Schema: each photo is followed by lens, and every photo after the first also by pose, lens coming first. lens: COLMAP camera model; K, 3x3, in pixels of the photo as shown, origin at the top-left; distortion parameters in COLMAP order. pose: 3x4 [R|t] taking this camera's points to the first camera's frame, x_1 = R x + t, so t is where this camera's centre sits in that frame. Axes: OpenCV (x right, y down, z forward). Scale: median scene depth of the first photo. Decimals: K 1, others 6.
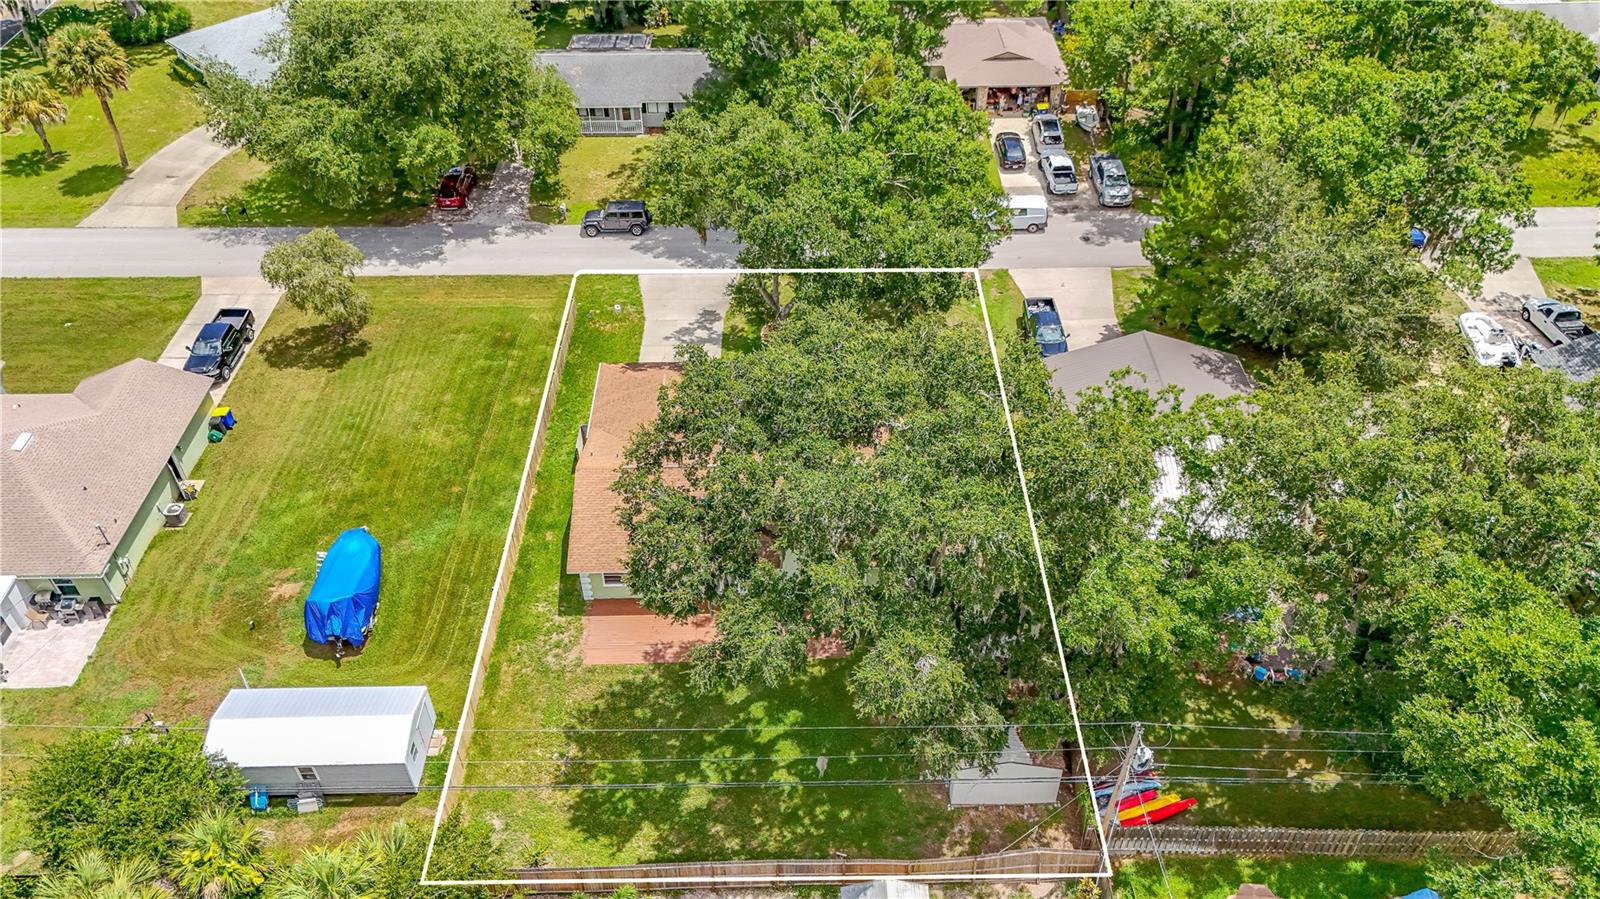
lens RADIAL K [[1220.0, 0, 815.7], [0, 1220.0, 458.0], [0, 0, 1]] dist [0.056741, 0.013688]
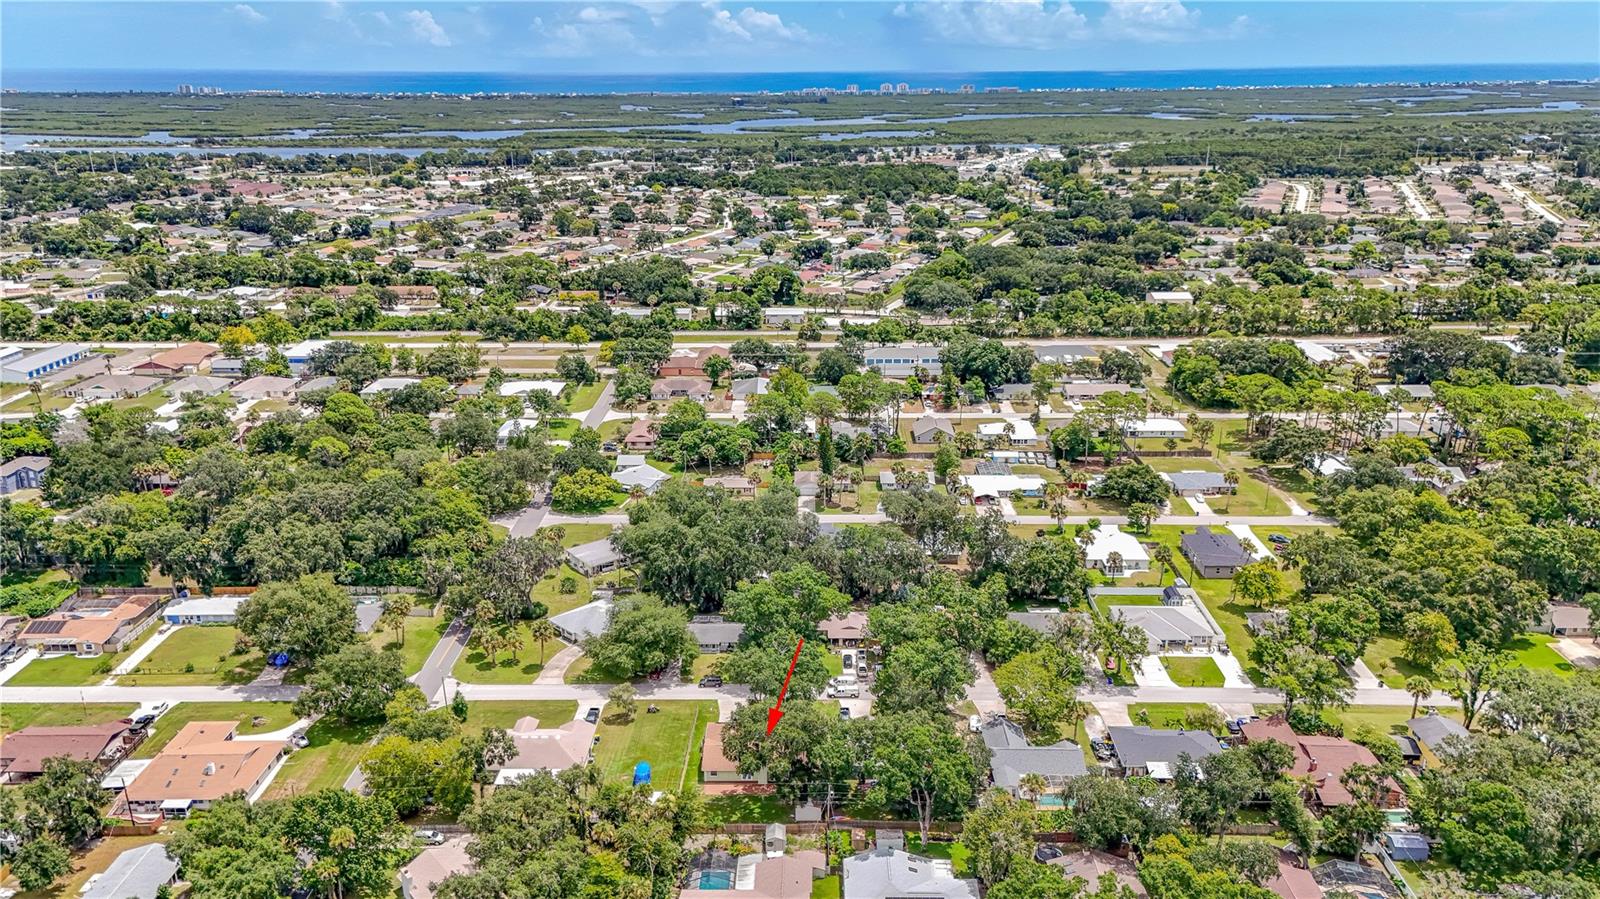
lens RADIAL K [[1220.0, 0, 807.2], [0, 1220.0, 445.6], [0, 0, 1]] dist [0.056741, 0.013688]
pose [[0.999409, 0.009754, -0.032971, 0.170977], [-0.022035, 0.917815, -0.396396, 0.468507], [0.026395, 0.396888, 0.917487, -2.024676]]
